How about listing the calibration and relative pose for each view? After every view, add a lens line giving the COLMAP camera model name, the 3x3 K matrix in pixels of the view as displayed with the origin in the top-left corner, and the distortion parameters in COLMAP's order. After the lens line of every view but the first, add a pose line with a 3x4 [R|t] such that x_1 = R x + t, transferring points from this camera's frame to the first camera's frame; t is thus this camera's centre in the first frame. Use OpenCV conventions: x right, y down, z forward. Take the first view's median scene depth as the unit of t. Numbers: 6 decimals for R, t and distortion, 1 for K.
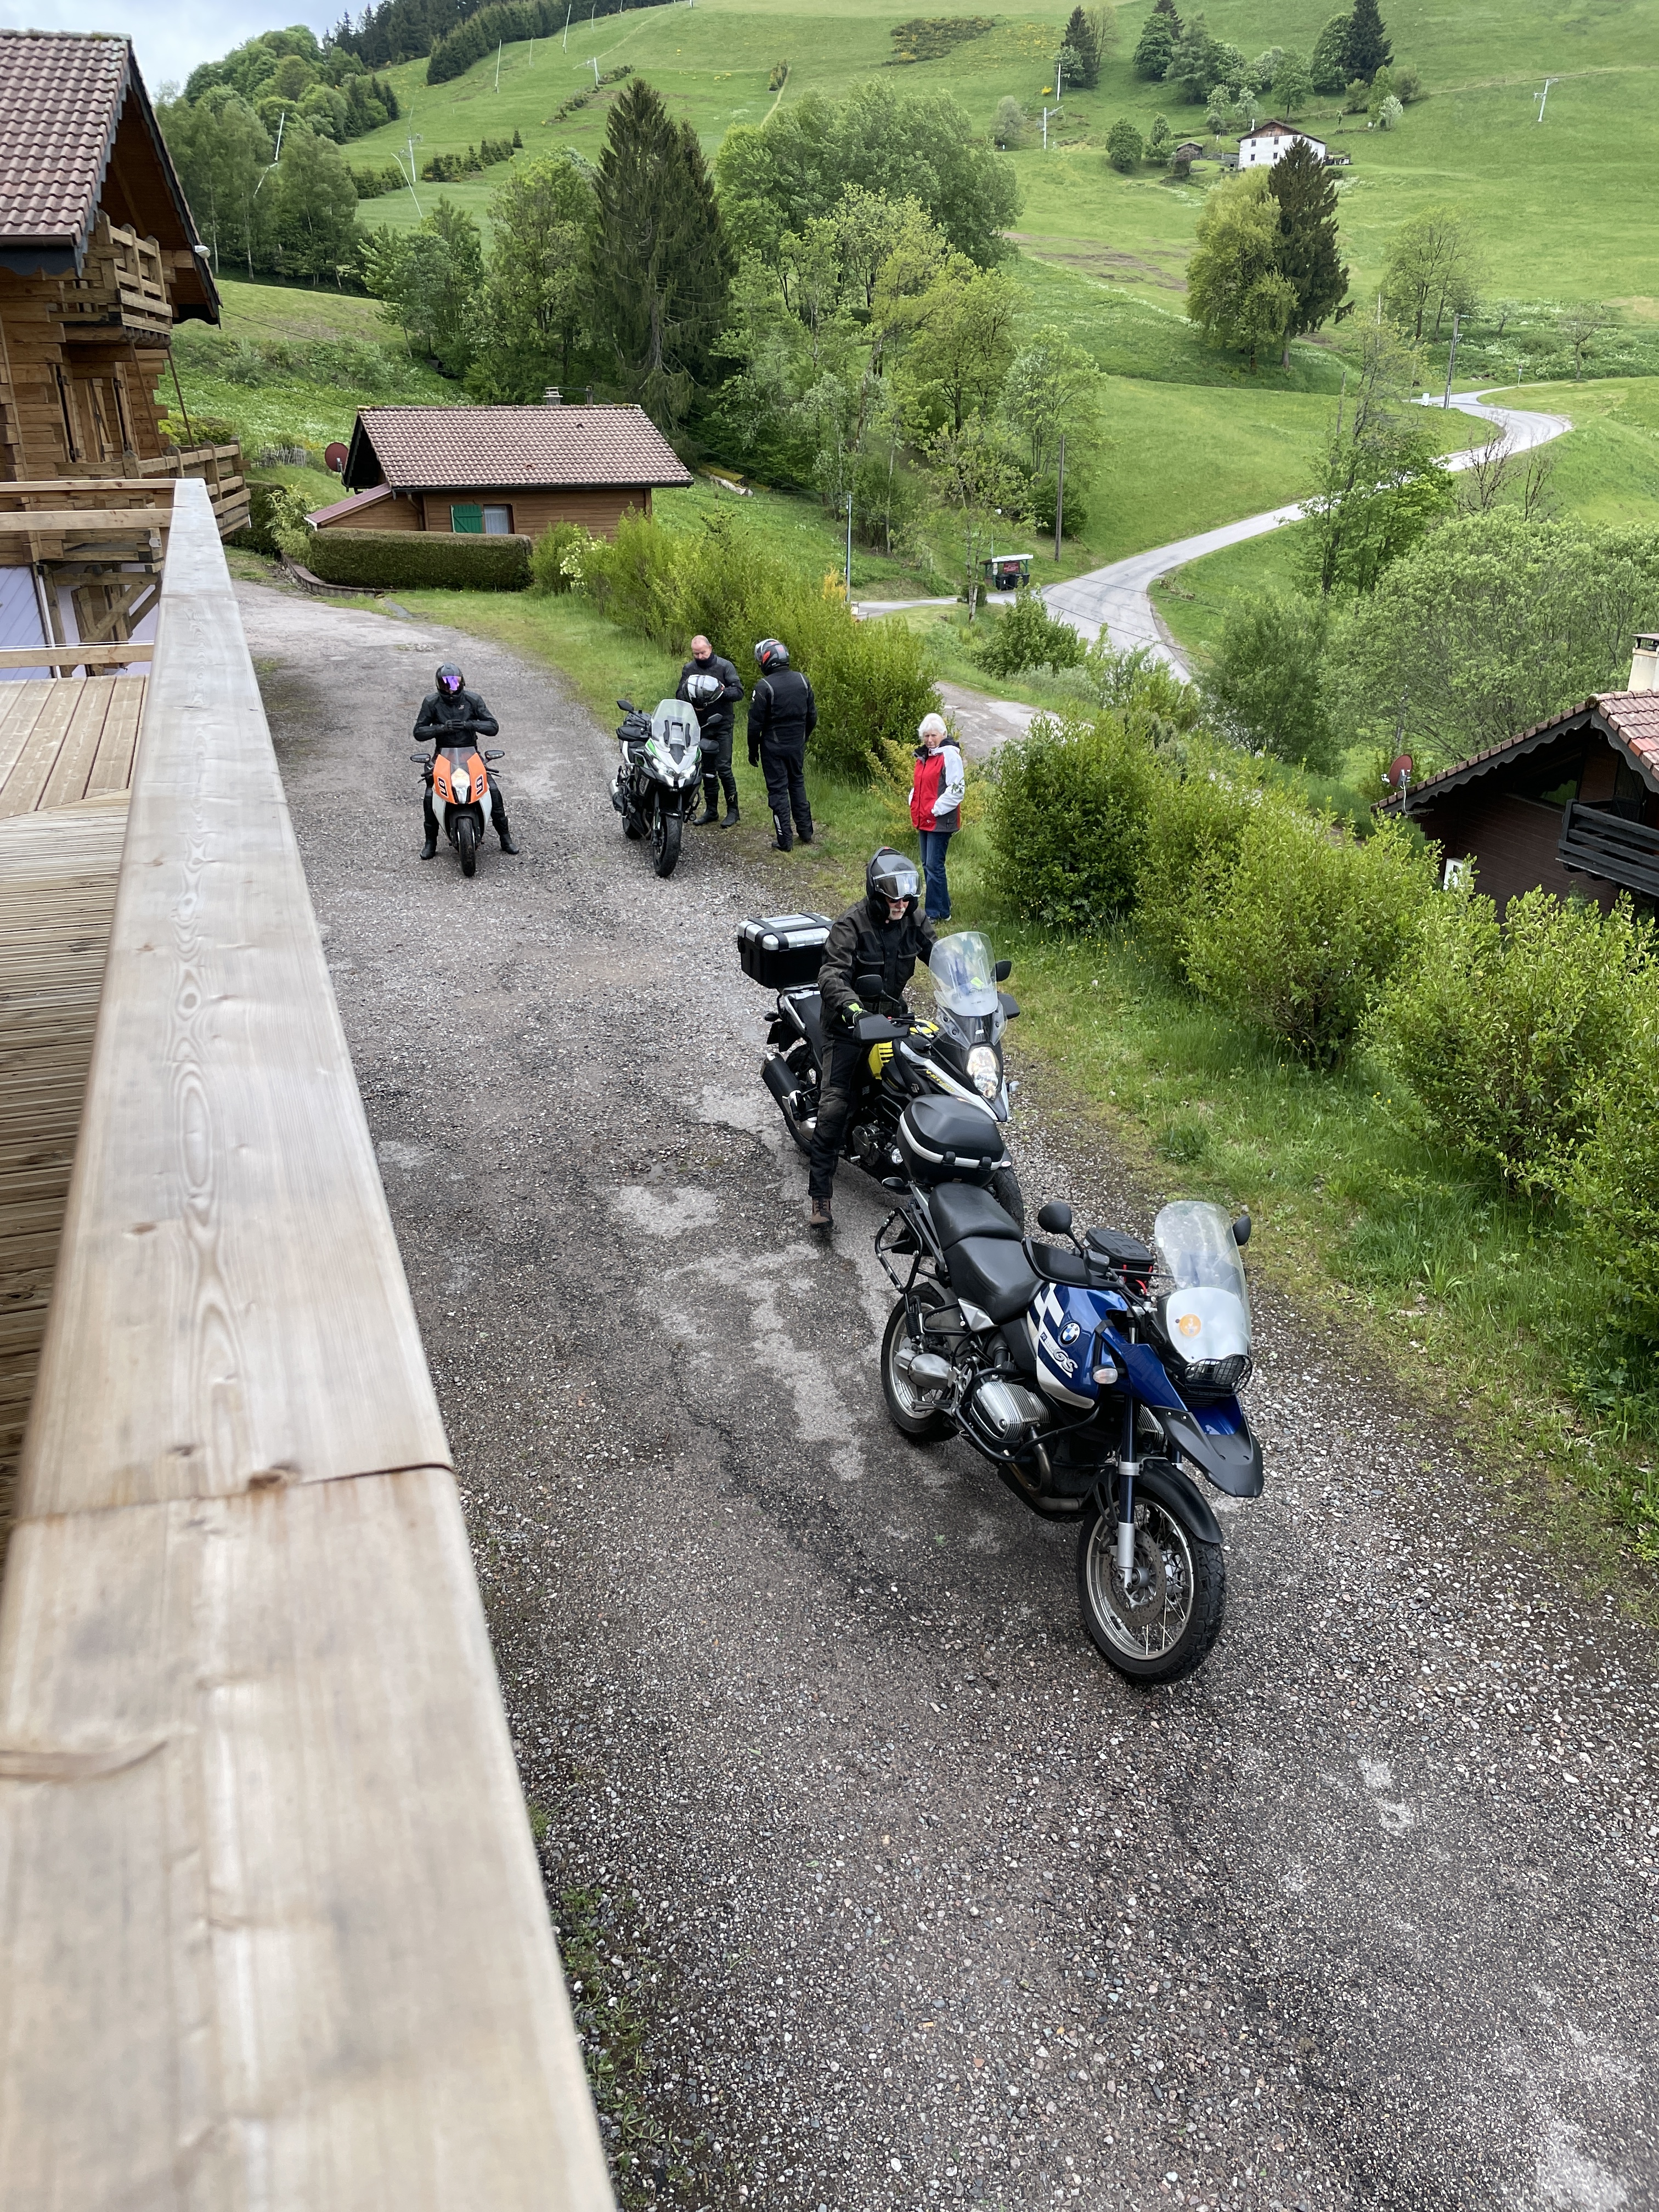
lens RADIAL K [[1677.9, 0, 852.1], [0, 1677.9, 1093.8], [0, 0, 1]] dist [0.085073, -0.117276]
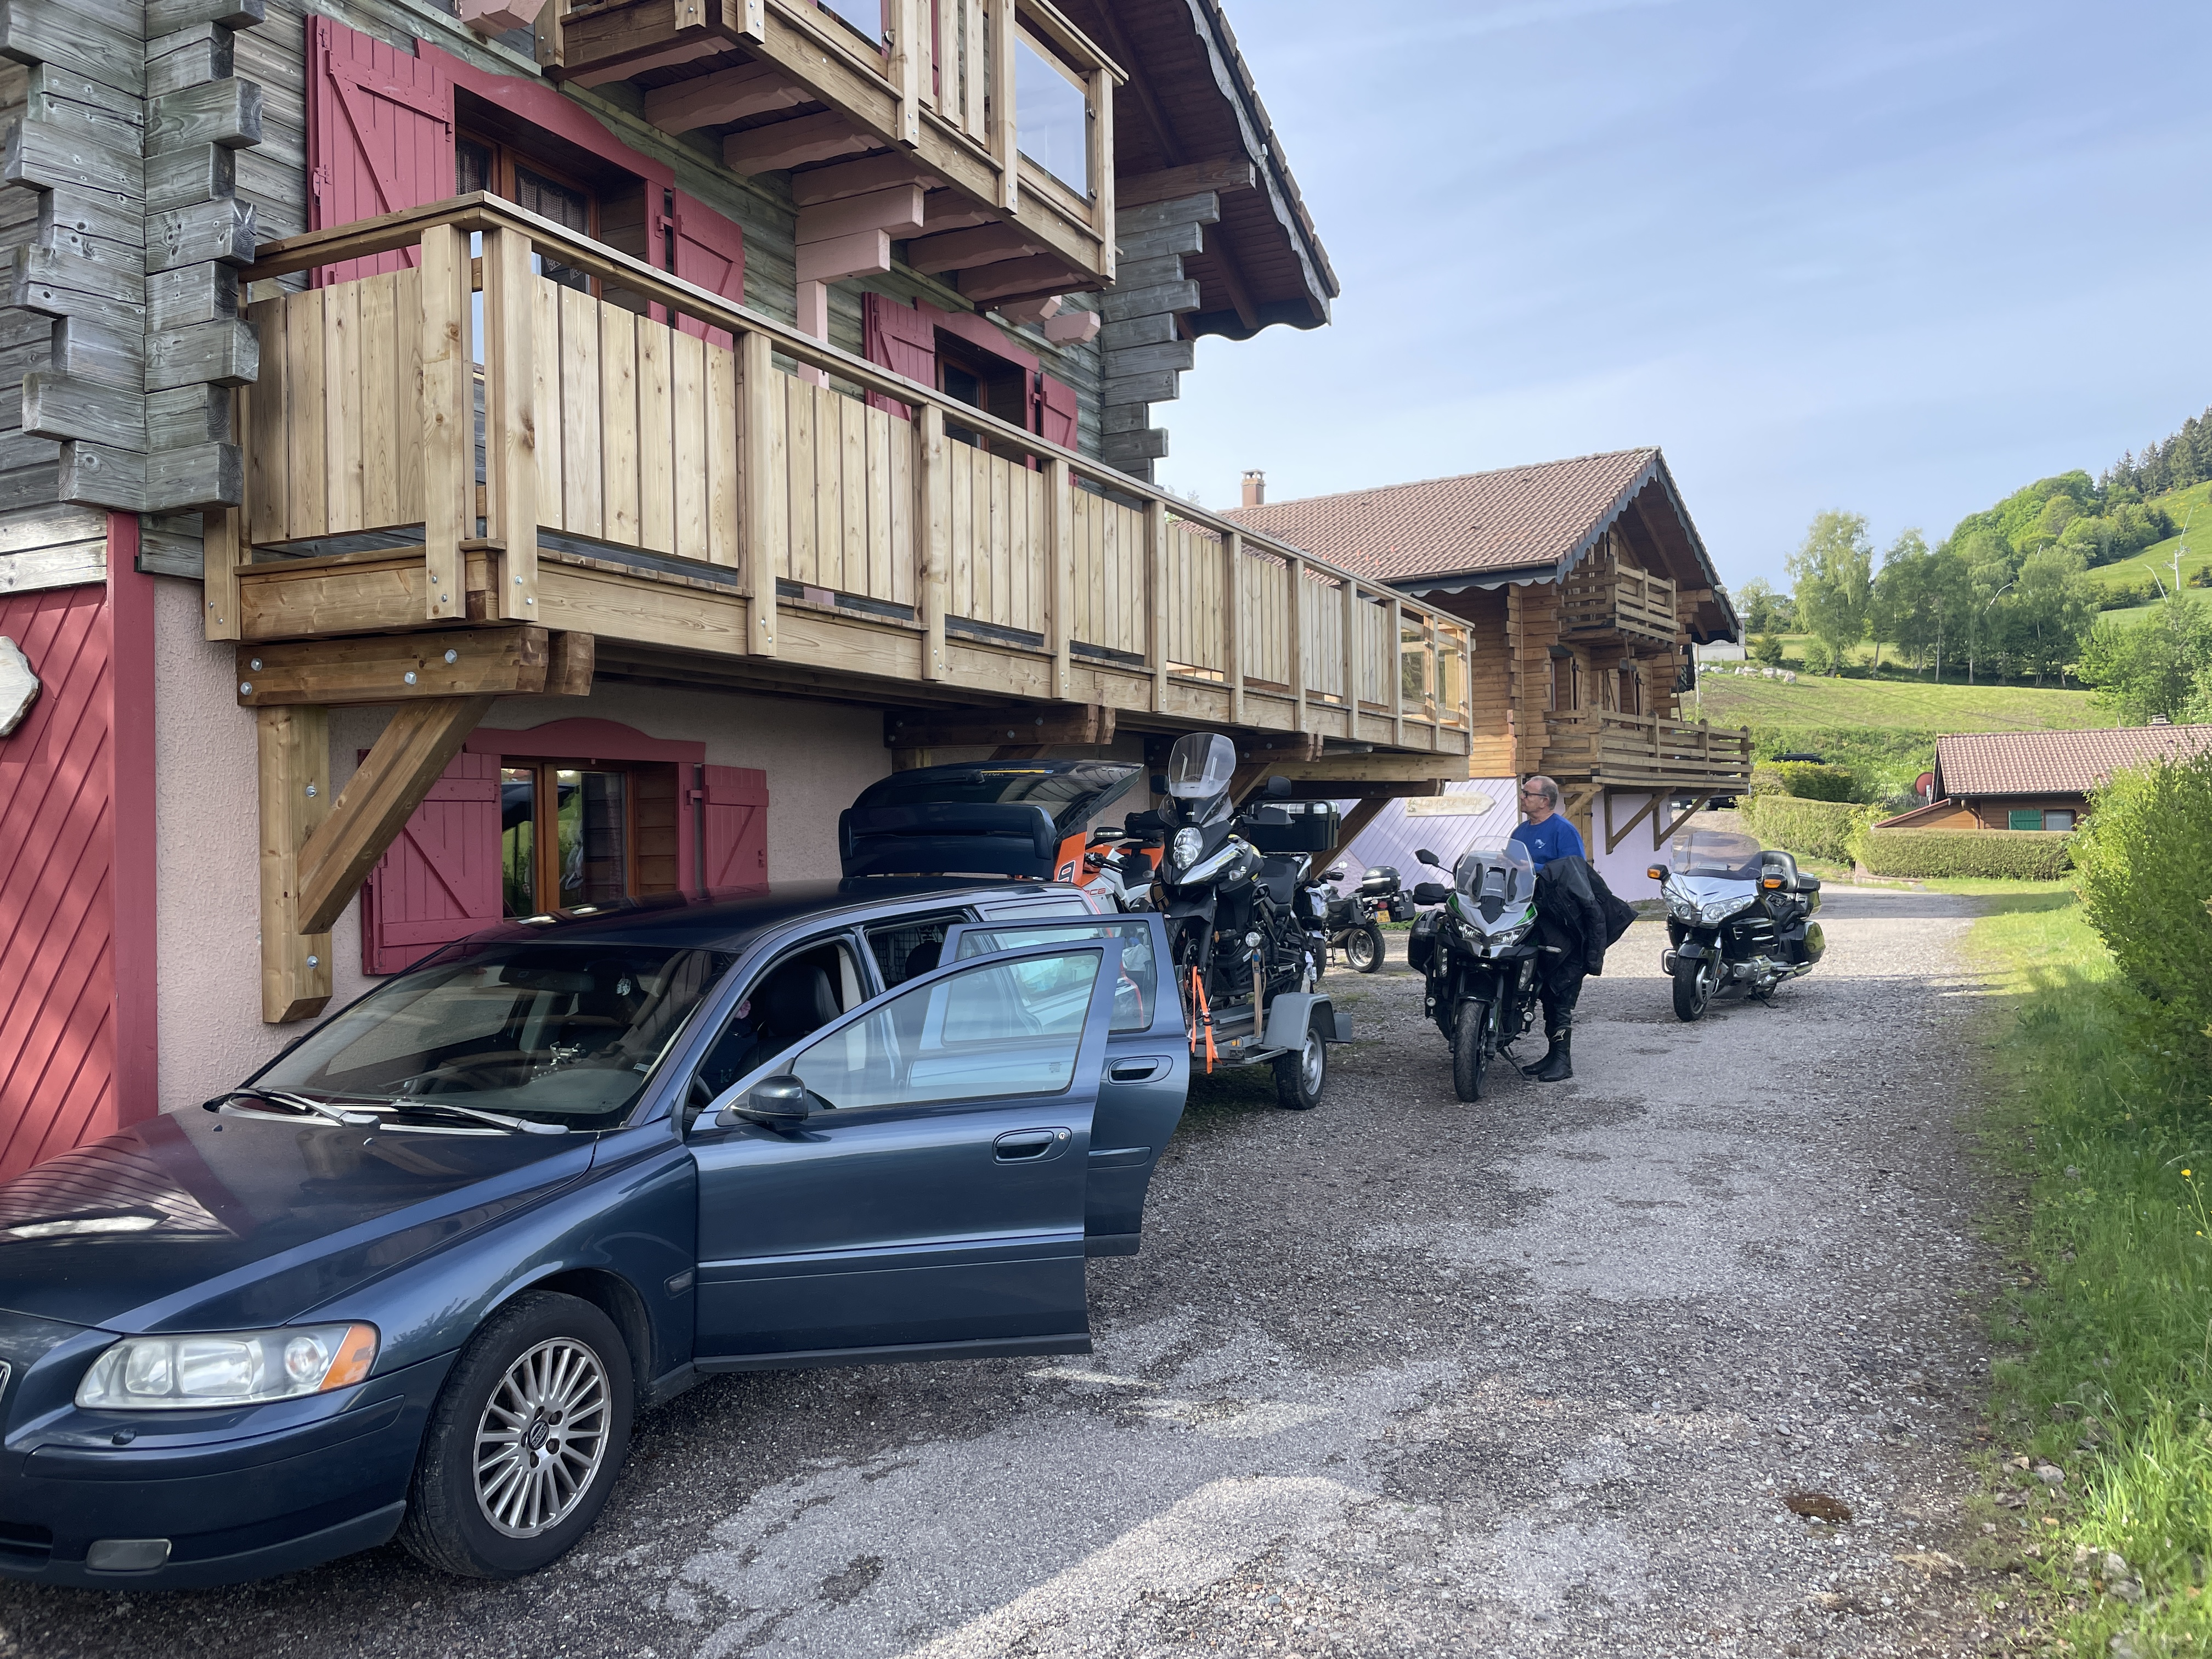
lens RADIAL K [[1661.7, 0, 1104.9], [0, 1661.7, 833.8], [0, 0, 1]] dist [0.087743, -0.110717]
pose [[0.694584, -0.001506, -0.719410, 0.046735], [-0.260314, 0.931711, -0.253281, 0.029722], [0.670664, 0.363197, 0.646759, -0.023818]]
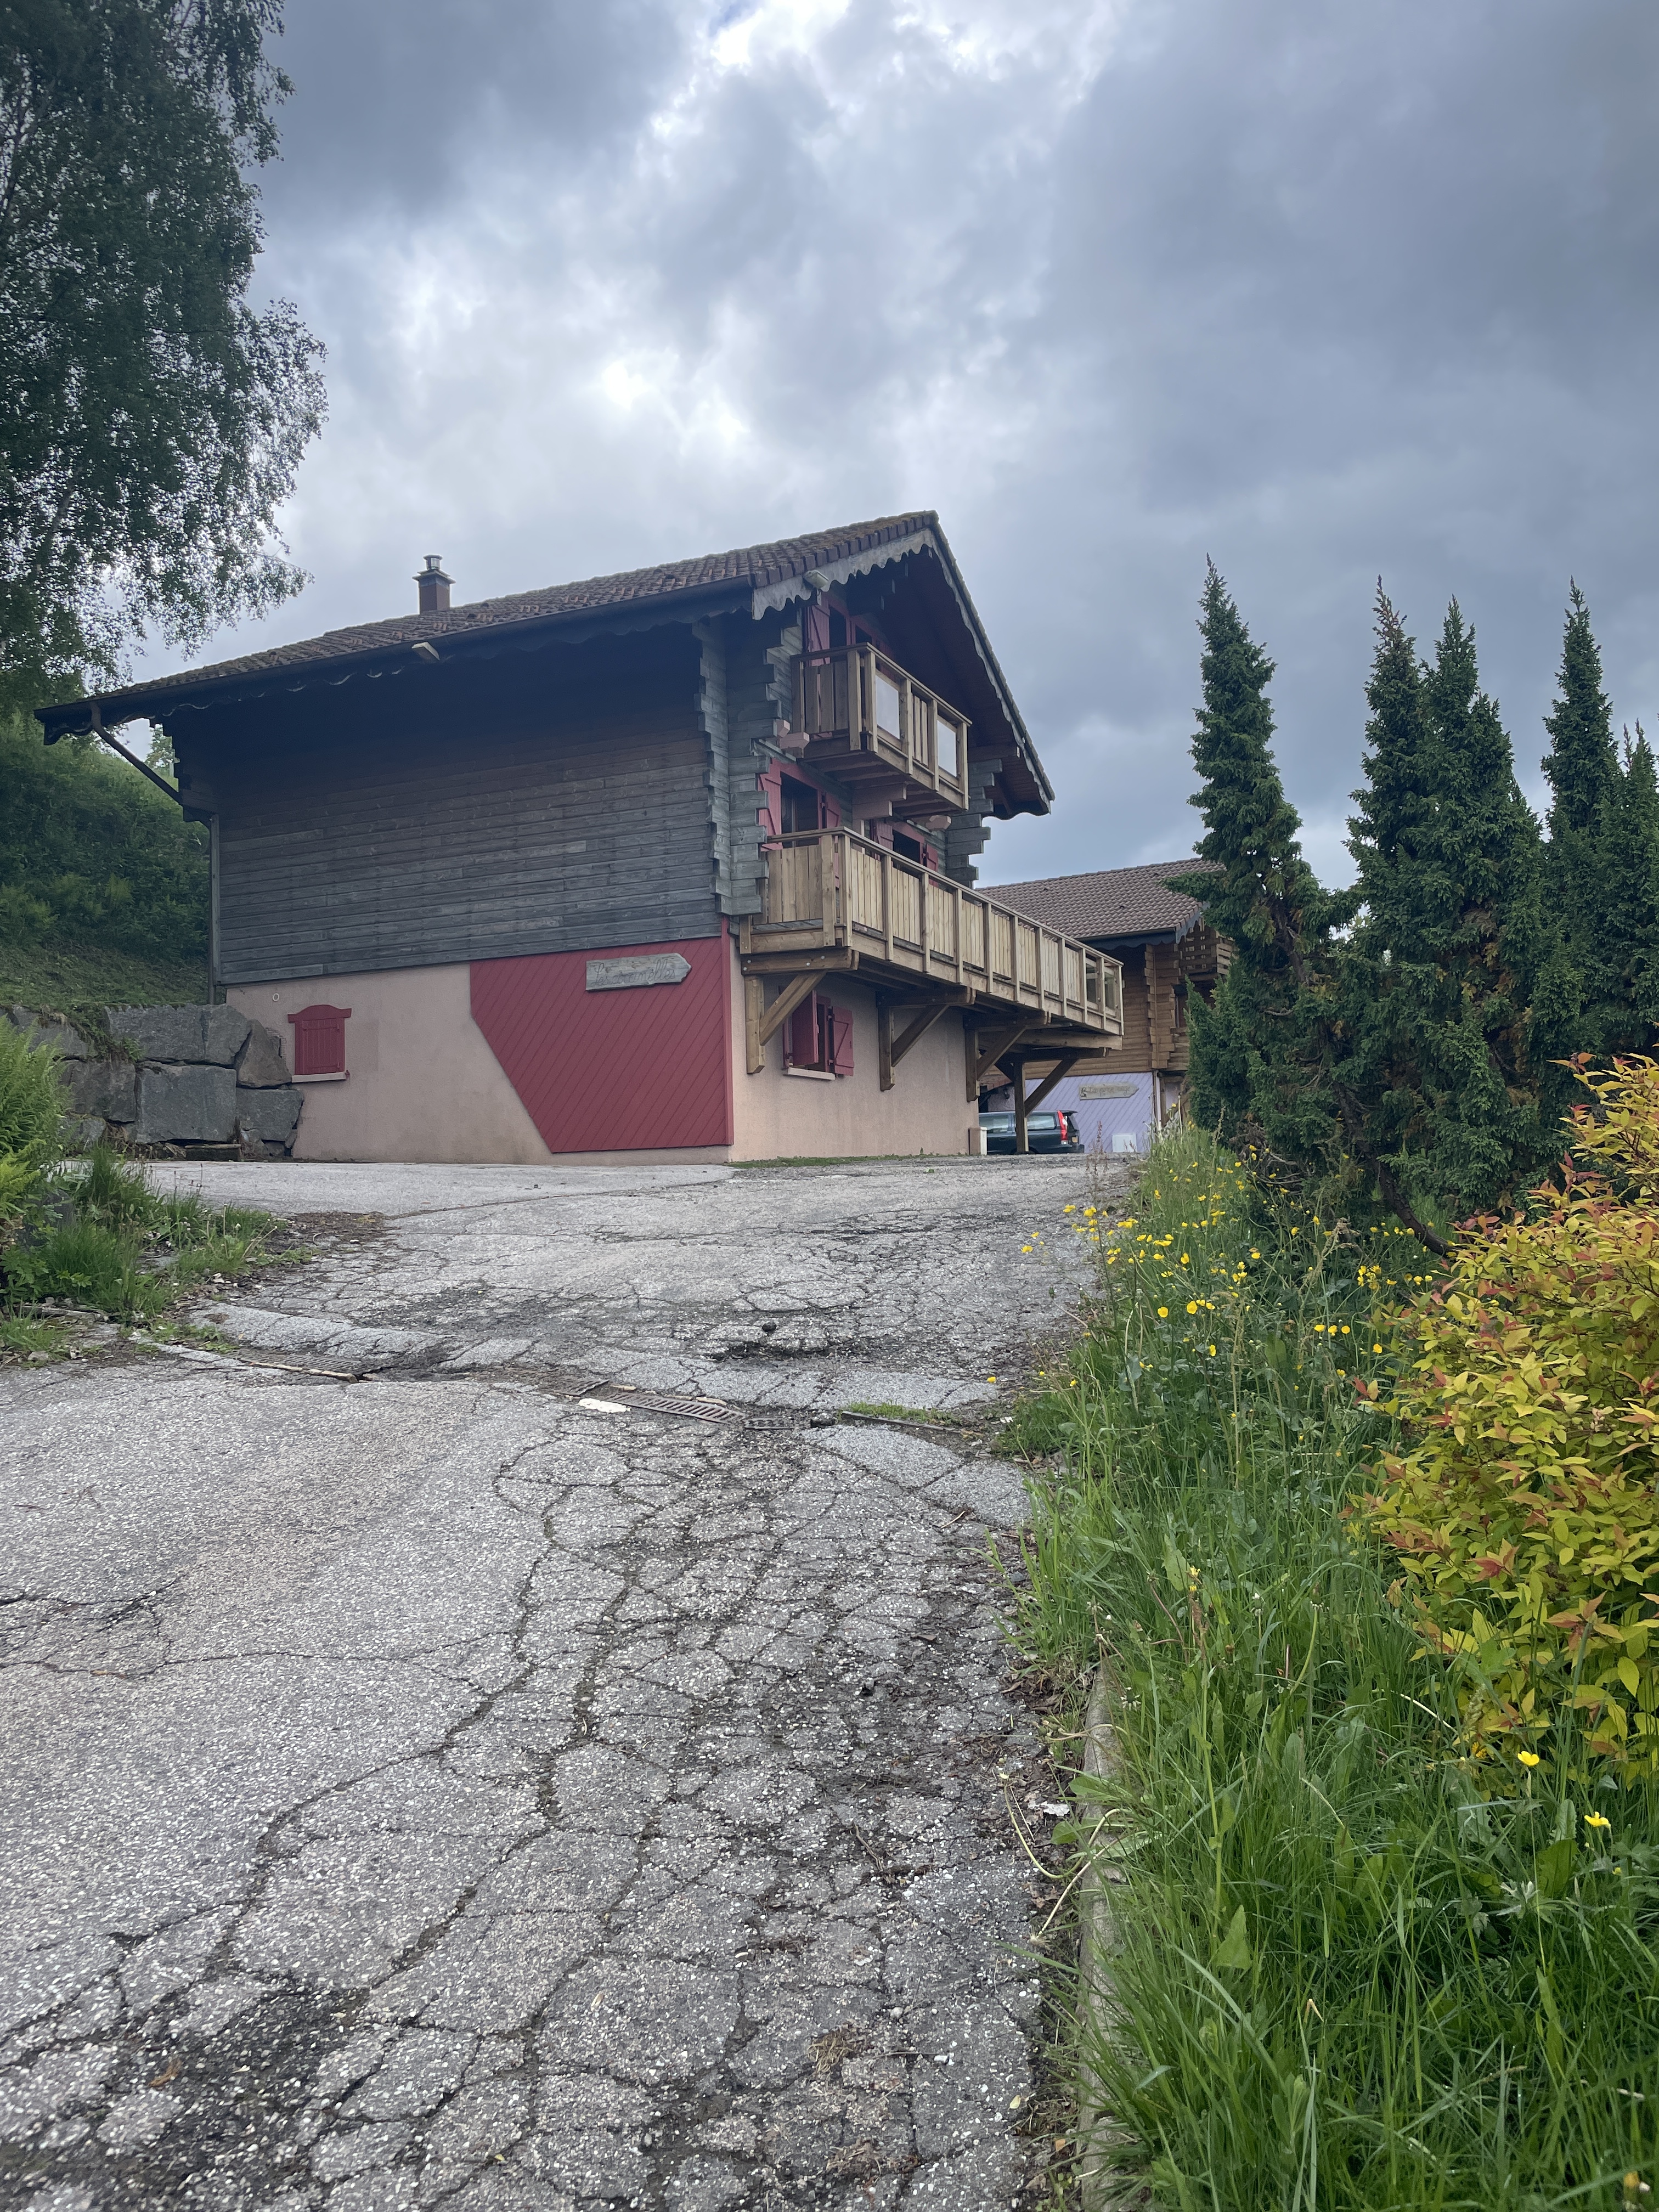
lens RADIAL K [[1672.9, 0, 816.0], [0, 1672.9, 1095.2], [0, 0, 1]] dist [0.093838, -0.126425]
pose [[0.720015, -0.047485, -0.692332, 0.106071], [-0.247109, 0.914719, -0.319727, 0.078395], [0.648472, 0.401290, 0.646878, -0.101561]]
